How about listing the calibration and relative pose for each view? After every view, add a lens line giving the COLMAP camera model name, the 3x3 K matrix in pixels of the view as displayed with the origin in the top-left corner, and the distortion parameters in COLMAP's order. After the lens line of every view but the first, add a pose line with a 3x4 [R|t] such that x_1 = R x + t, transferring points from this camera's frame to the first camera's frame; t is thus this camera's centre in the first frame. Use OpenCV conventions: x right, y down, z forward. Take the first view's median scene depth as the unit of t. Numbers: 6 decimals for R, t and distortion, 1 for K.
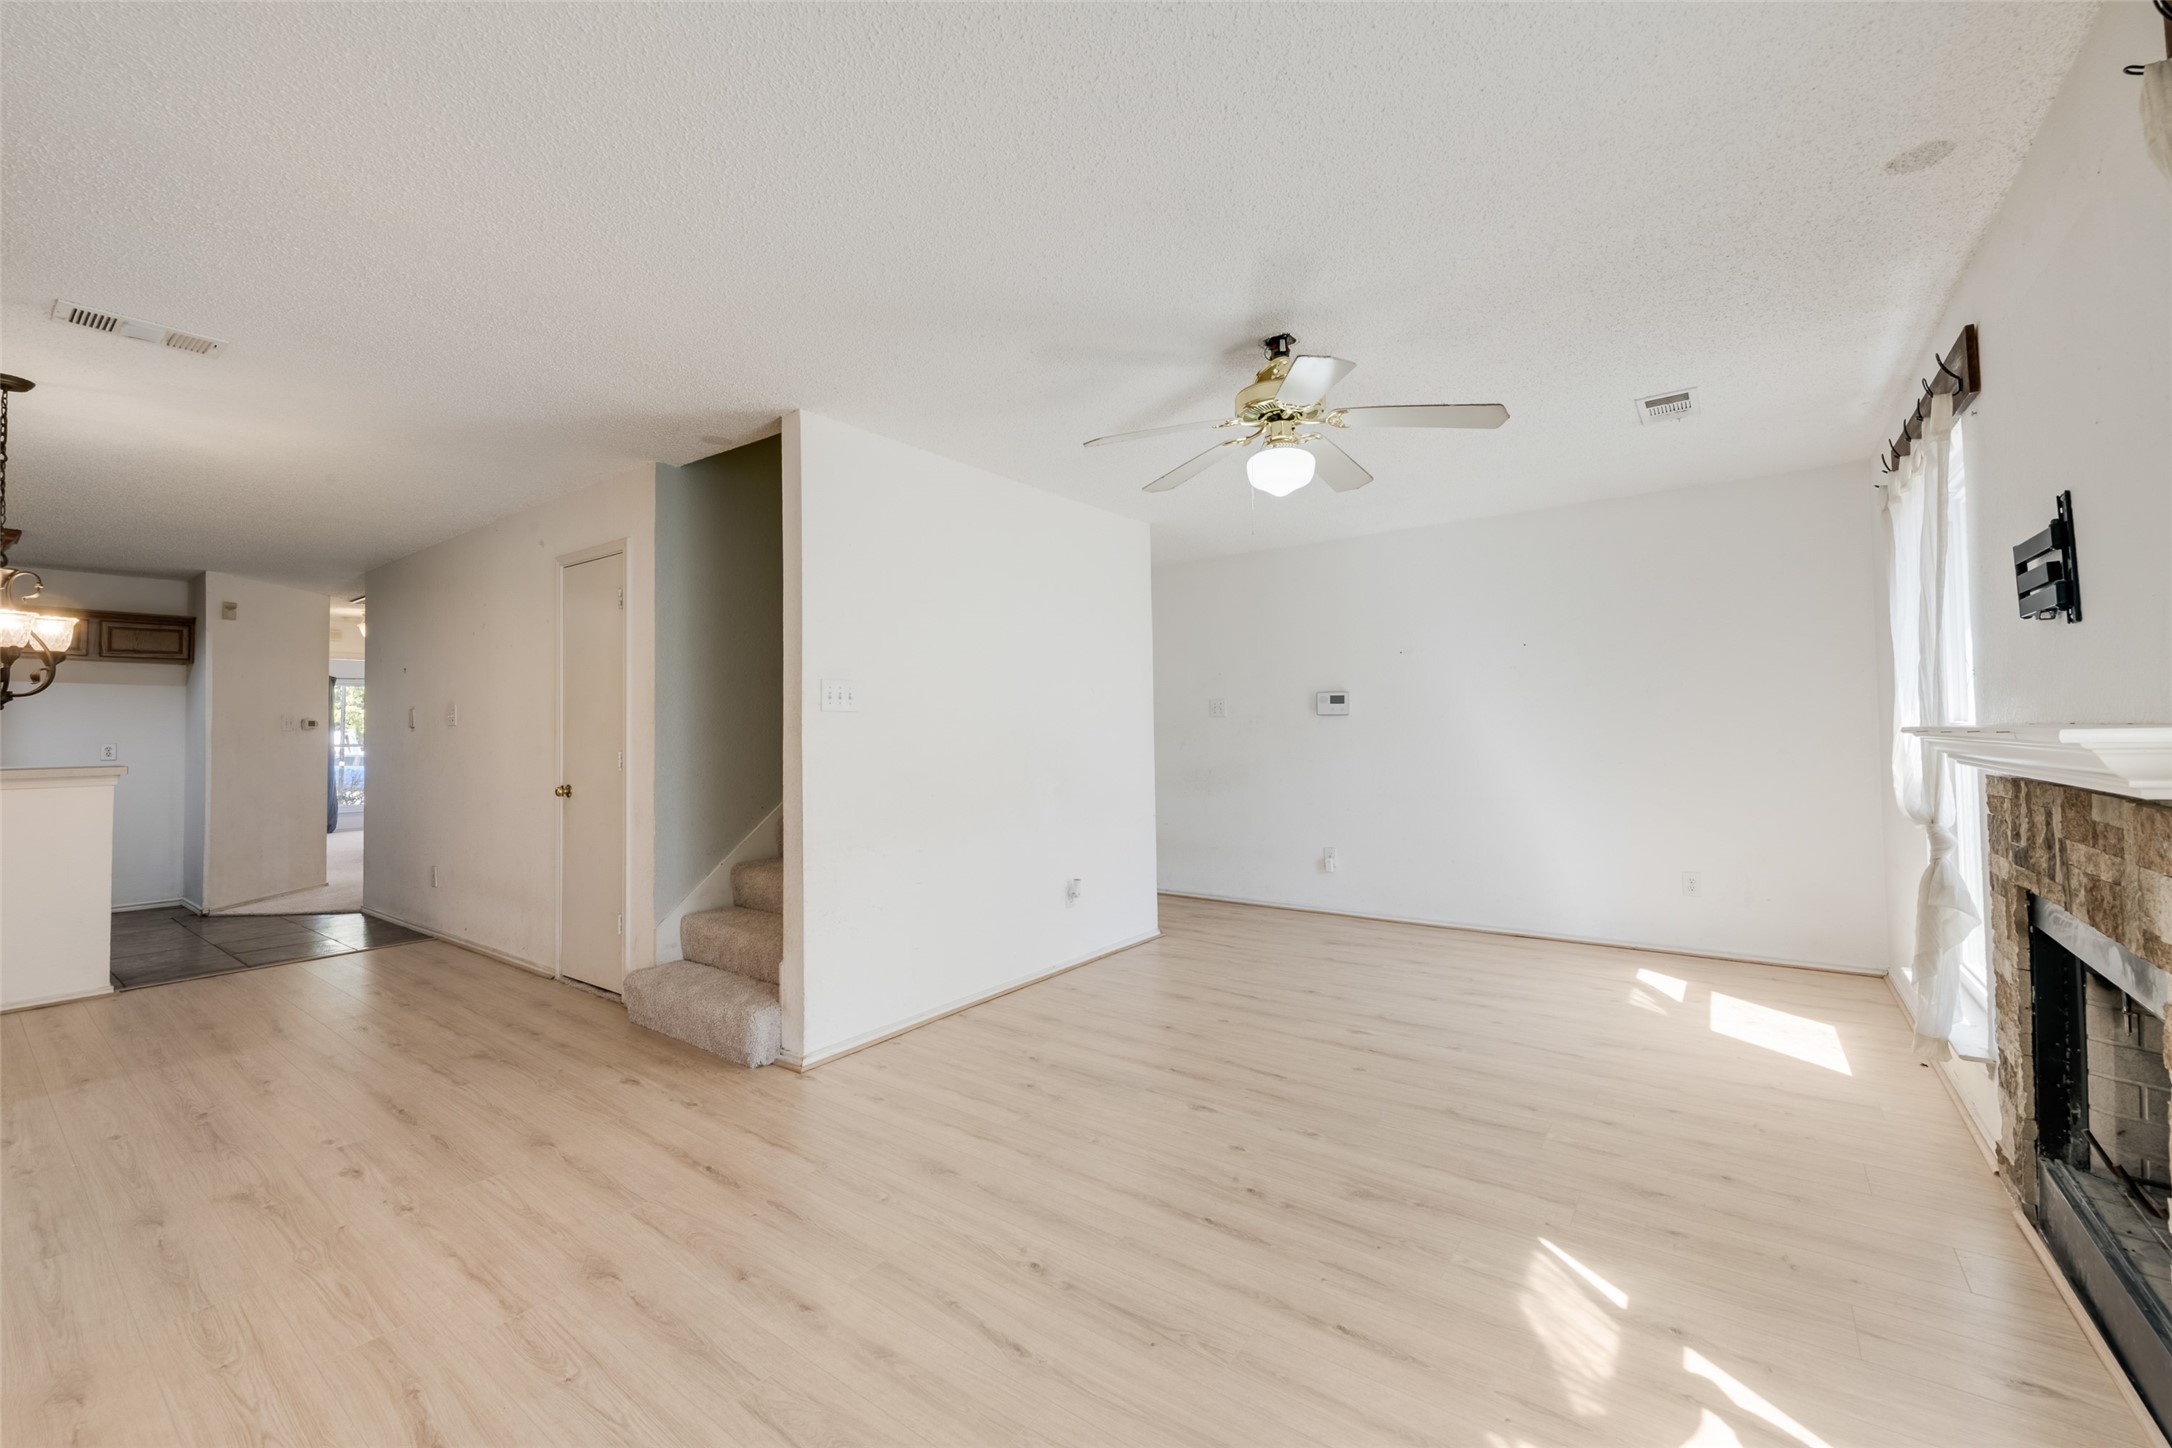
lens RADIAL K [[897.8, 0, 1073.5], [0, 897.8, 710.6], [0, 0, 1]] dist [0.024729, 0.000024]
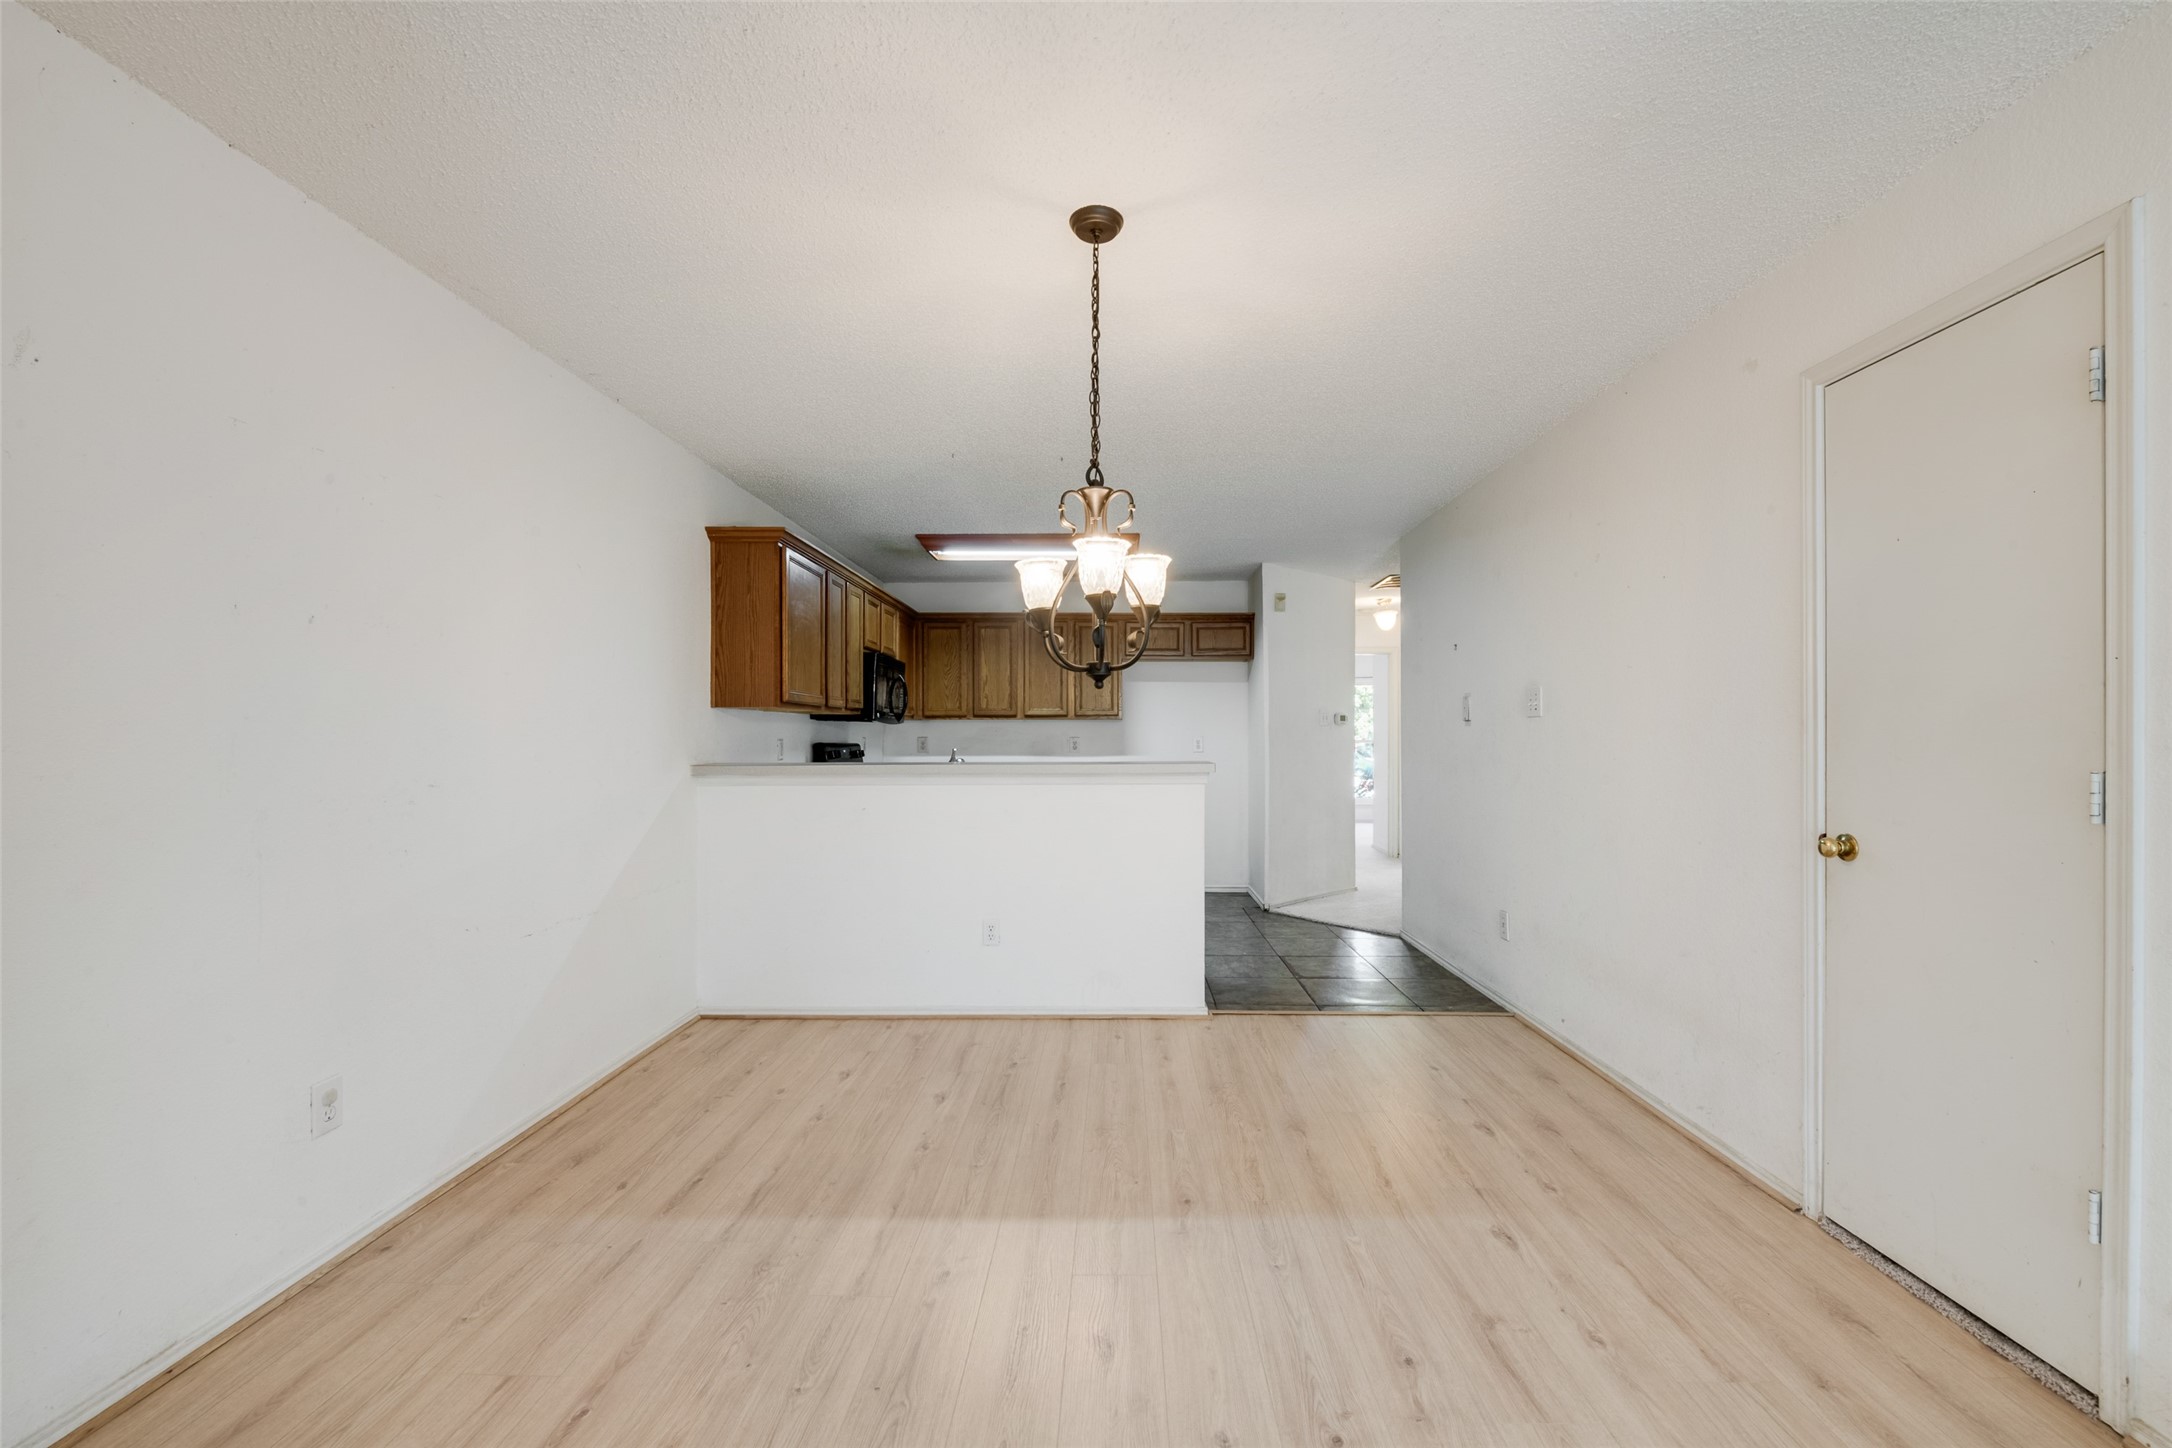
lens RADIAL K [[877.0, 0, 1088.6], [0, 877.0, 744.9], [0, 0, 1]] dist [0.007867, 0.000059]
pose [[0.597382, 0.016157, -0.801794, -0.423882], [0.016739, 0.999328, 0.032609, 0.012564], [0.801782, -0.032901, 0.596710, 0.400843]]
